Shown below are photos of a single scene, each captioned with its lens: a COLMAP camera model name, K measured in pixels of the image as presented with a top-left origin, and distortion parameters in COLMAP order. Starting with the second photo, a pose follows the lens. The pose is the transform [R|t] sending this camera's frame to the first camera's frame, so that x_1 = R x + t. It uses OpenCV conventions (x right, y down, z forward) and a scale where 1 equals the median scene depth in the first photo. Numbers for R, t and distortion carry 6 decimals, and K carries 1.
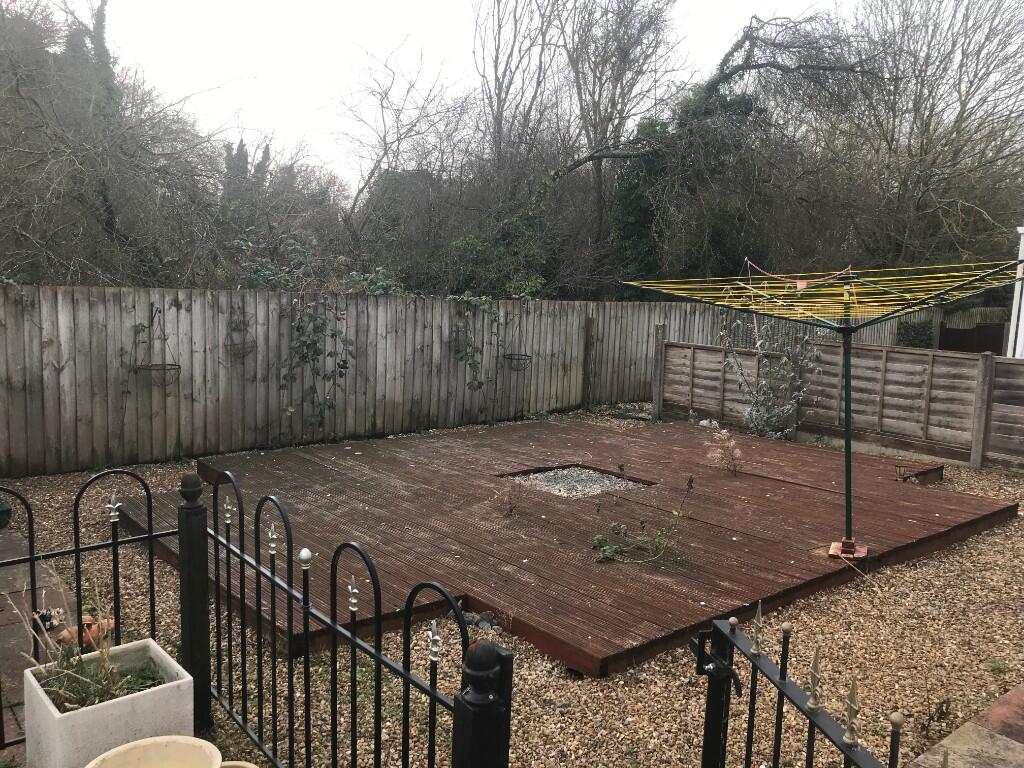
lens RADIAL K [[840.4, 0, 512.6], [0, 840.4, 382.6], [0, 0, 1]] dist [-0.000367, -0.003740]
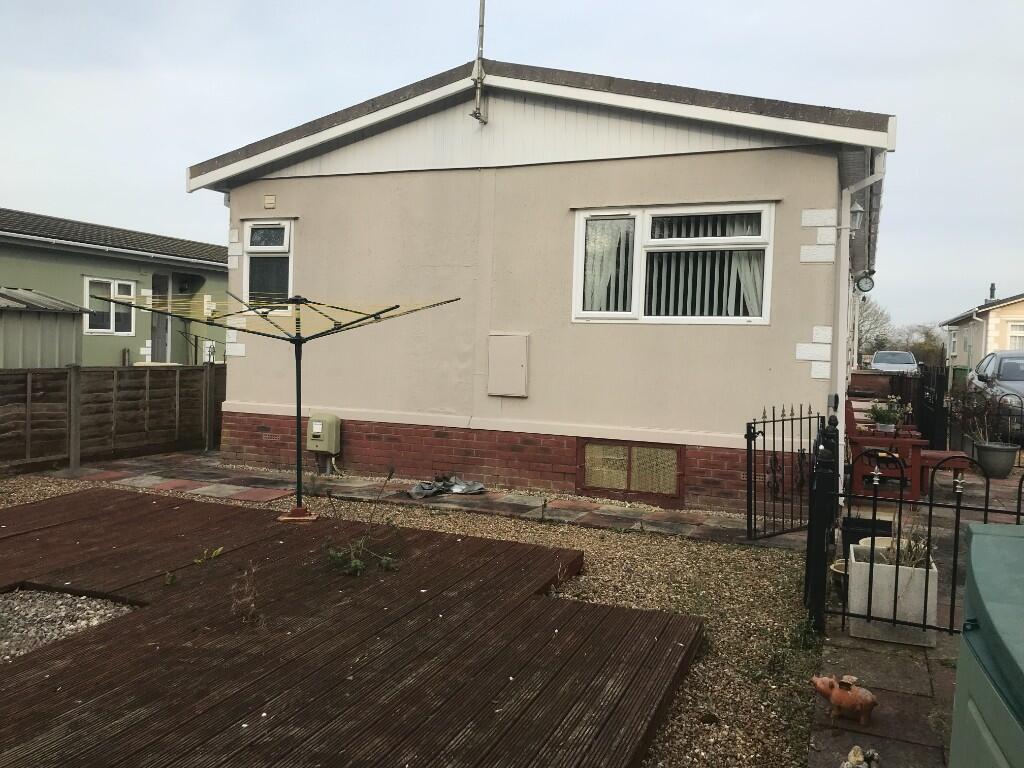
lens RADIAL K [[840.4, 0, 512.2], [0, 840.4, 382.0], [0, 0, 1]] dist [-0.000367, -0.003740]
pose [[-0.462346, -0.094999, 0.881596, -0.666273], [0.075881, 0.986358, 0.146083, -0.125214], [-0.883447, 0.134437, -0.448830, 1.002791]]
